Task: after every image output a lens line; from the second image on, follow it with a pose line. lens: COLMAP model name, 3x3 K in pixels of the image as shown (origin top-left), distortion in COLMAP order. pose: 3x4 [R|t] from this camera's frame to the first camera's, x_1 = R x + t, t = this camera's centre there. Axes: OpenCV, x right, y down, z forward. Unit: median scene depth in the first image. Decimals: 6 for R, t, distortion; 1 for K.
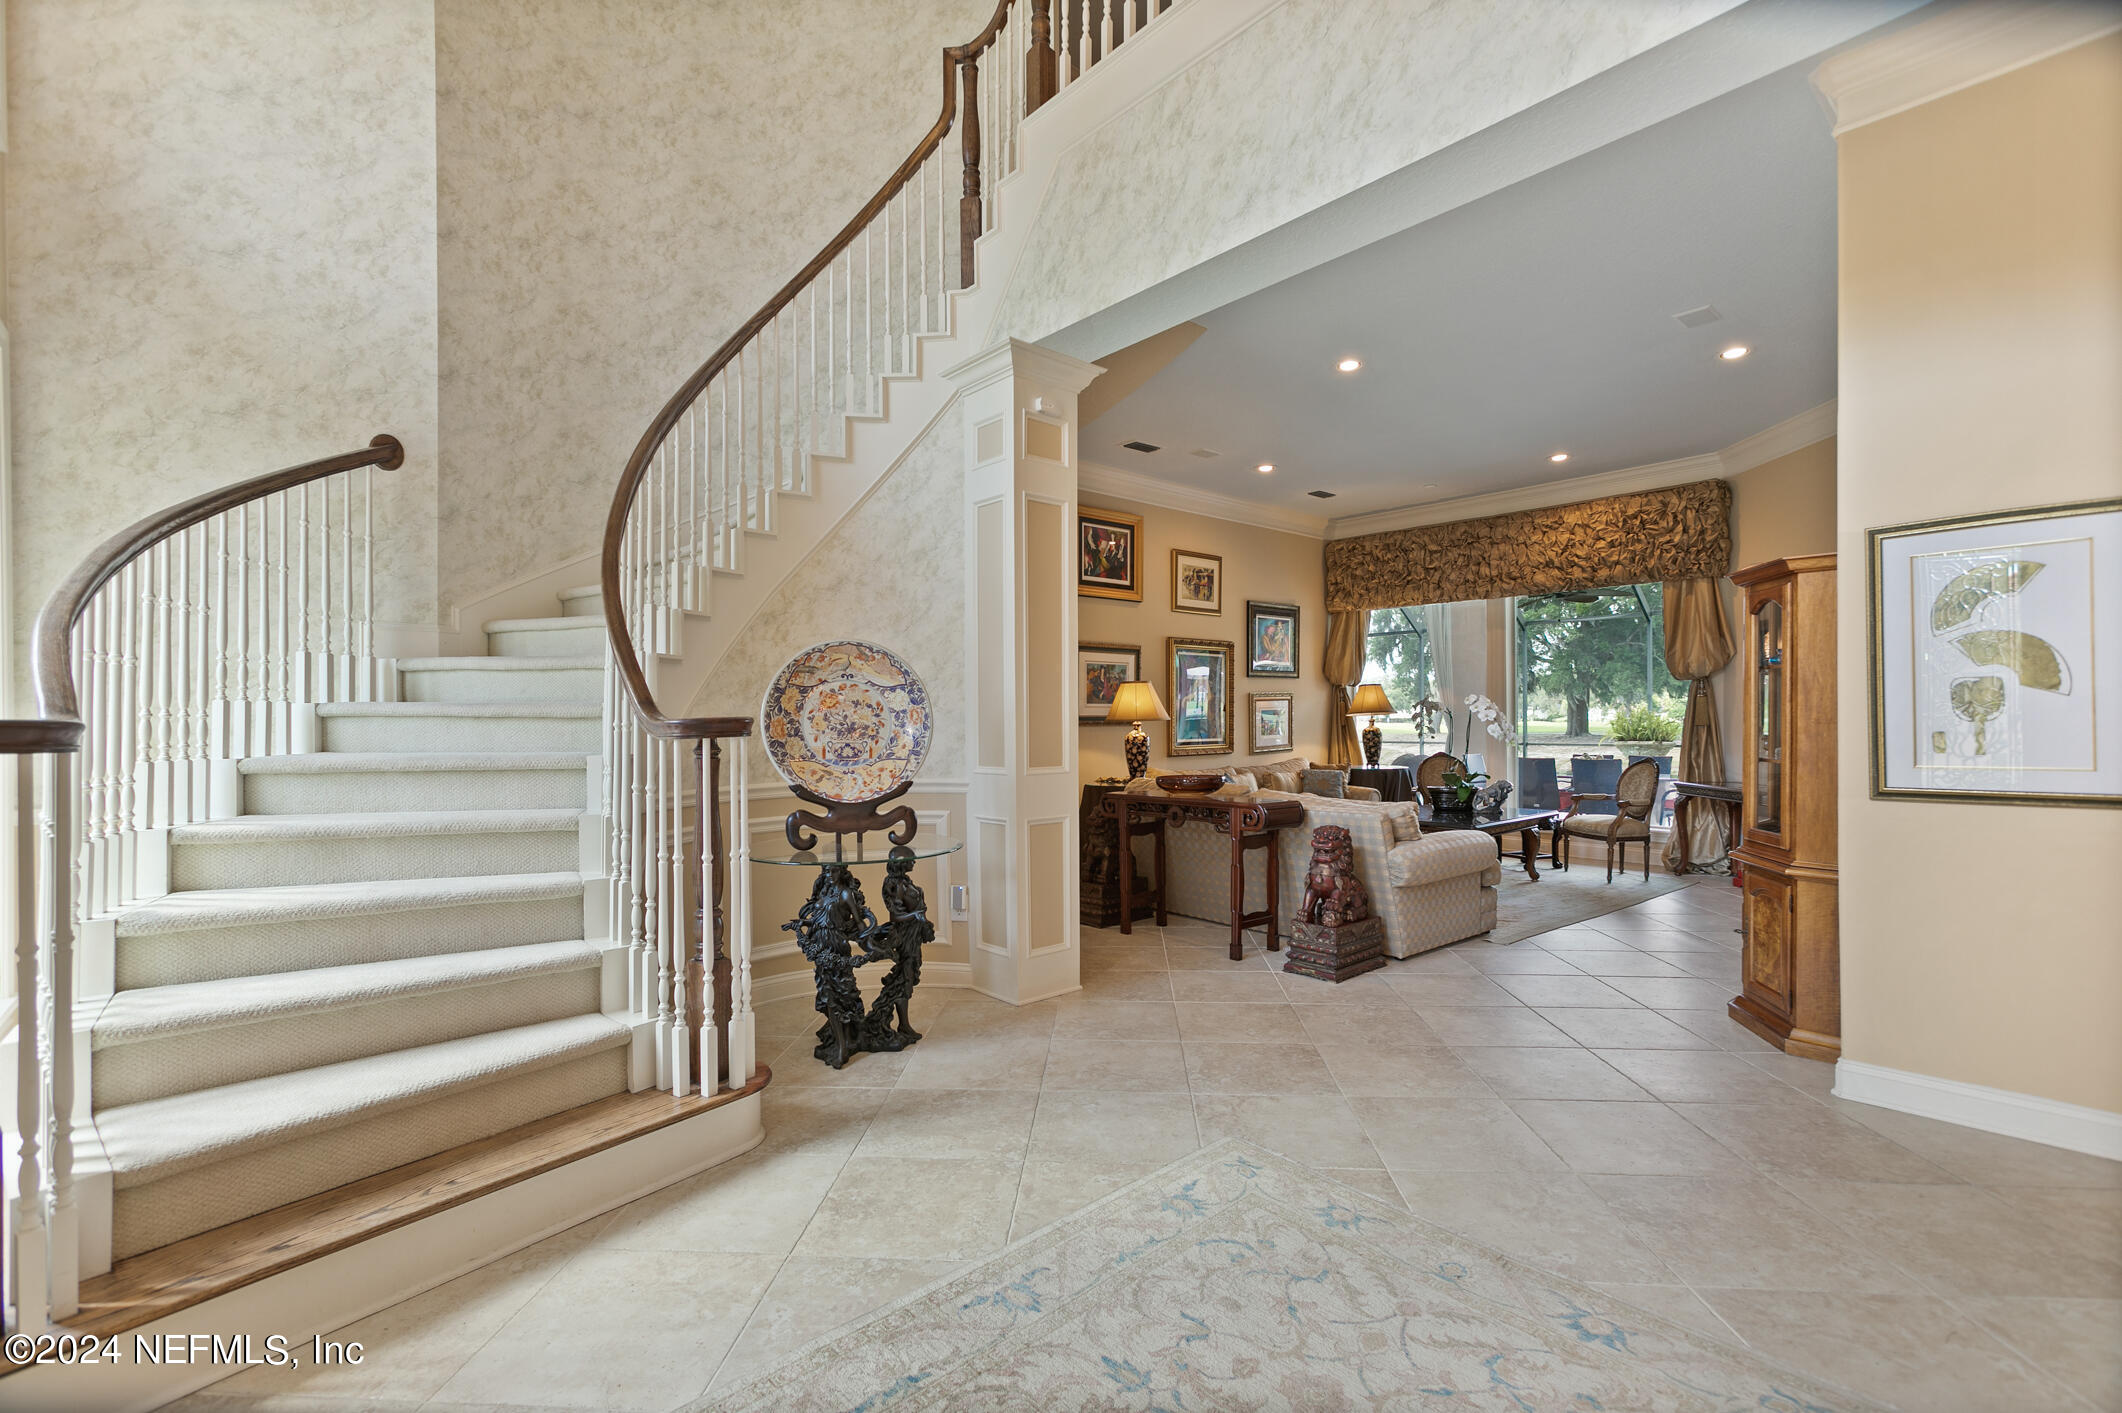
lens RADIAL K [[955.7, 0, 1061.0], [0, 955.7, 708.4], [0, 0, 1]] dist [0.002177, 0.000246]
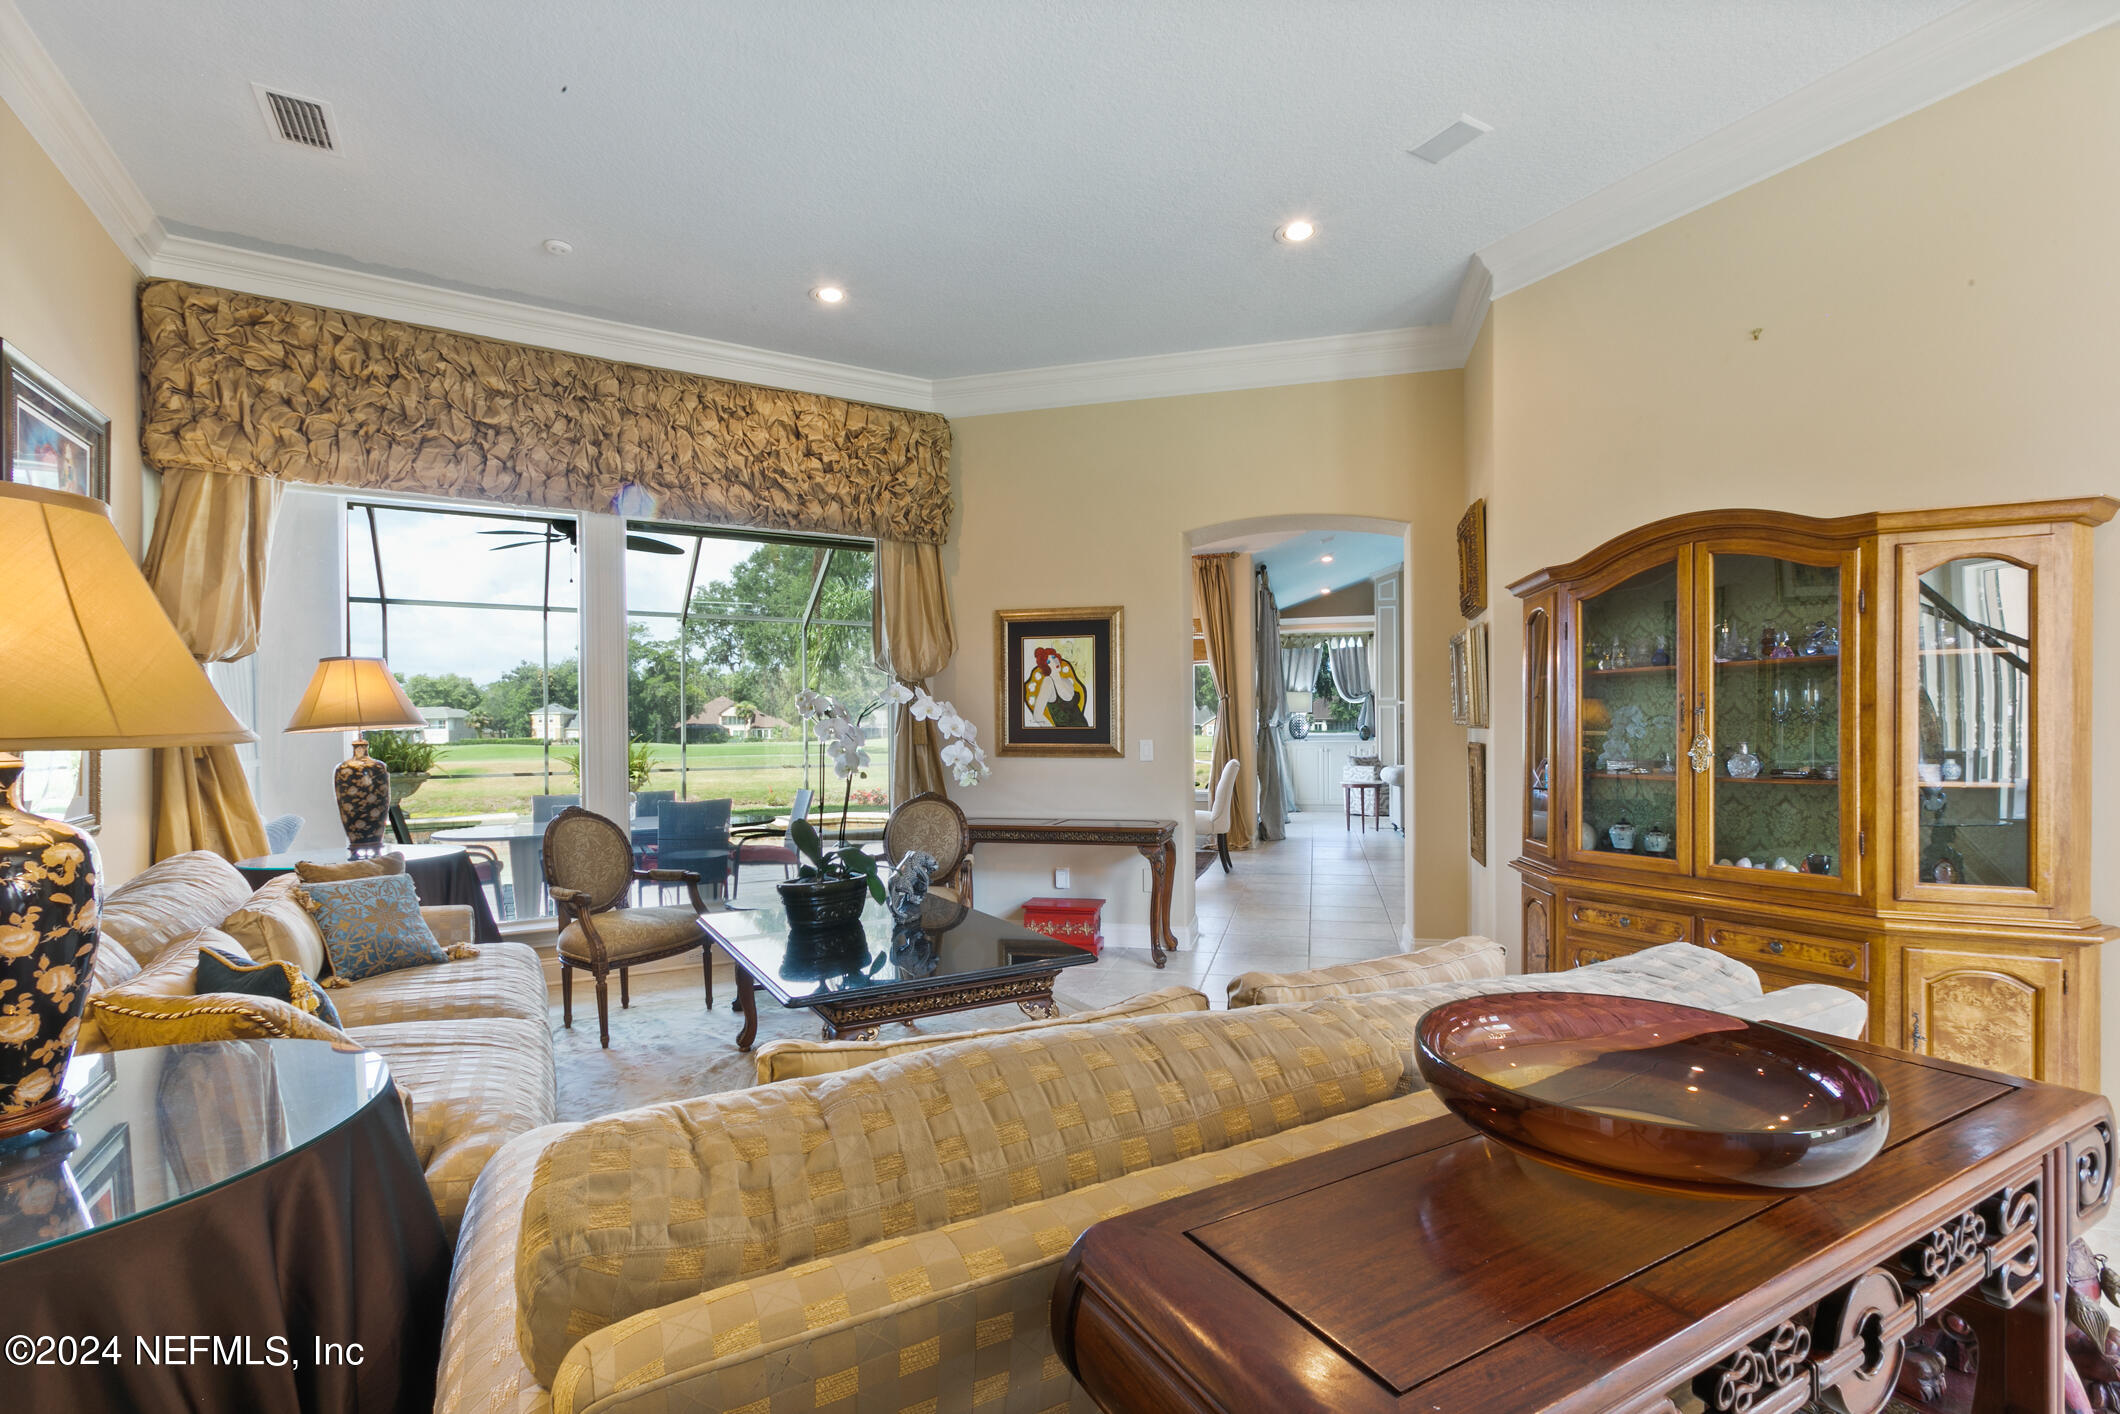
lens RADIAL K [[954.8, 0, 1063.0], [0, 954.8, 723.0], [0, 0, 1]] dist [0.002177, 0.000246]
pose [[0.196231, 0.009035, 0.980516, -0.029191], [-0.002778, 0.999959, -0.008659, 0.007290], [-0.980554, -0.001024, 0.196248, 0.657998]]
